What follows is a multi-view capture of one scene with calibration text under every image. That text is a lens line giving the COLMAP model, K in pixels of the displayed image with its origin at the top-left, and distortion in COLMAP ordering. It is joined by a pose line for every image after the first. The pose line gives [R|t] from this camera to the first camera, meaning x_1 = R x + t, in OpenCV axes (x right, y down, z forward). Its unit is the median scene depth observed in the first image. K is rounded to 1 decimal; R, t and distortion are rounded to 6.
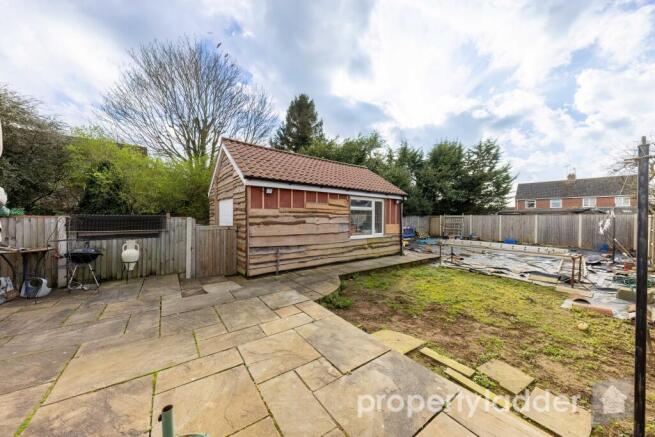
lens RADIAL K [[226.5, 0, 327.5], [0, 226.5, 218.3], [0, 0, 1]] dist [-0.001157, -0.000220]
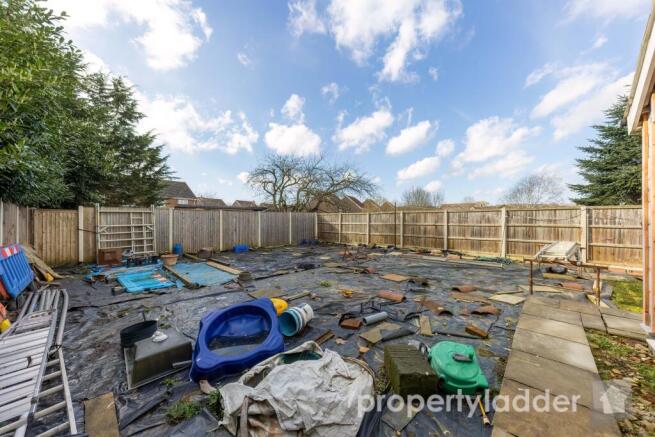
lens RADIAL K [[226.5, 0, 329.6], [0, 226.5, 223.1], [0, 0, 1]] dist [-0.001157, -0.000220]
pose [[-0.170945, -0.018972, 0.985098, 0.144588], [0.005648, 0.999779, 0.020235, 0.019434], [-0.985264, 0.009022, -0.170800, 1.517800]]
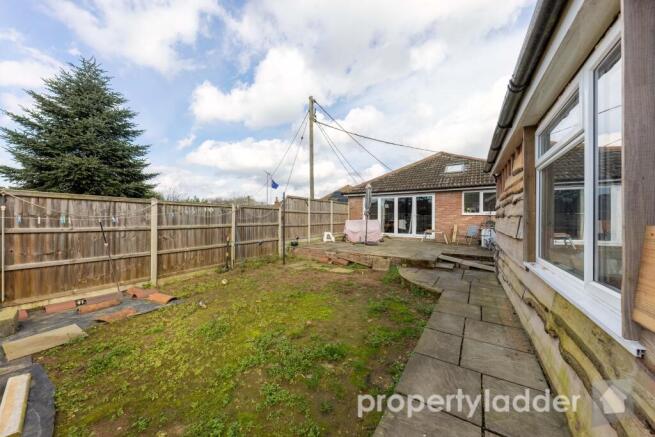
lens RADIAL K [[226.5, 0, 322.4], [0, 226.5, 218.7], [0, 0, 1]] dist [-0.001157, -0.000220]
pose [[-0.932309, -0.014203, -0.361384, 0.409905], [-0.013001, 0.999899, -0.005758, 0.026218], [0.361429, -0.000670, -0.932399, 1.036935]]
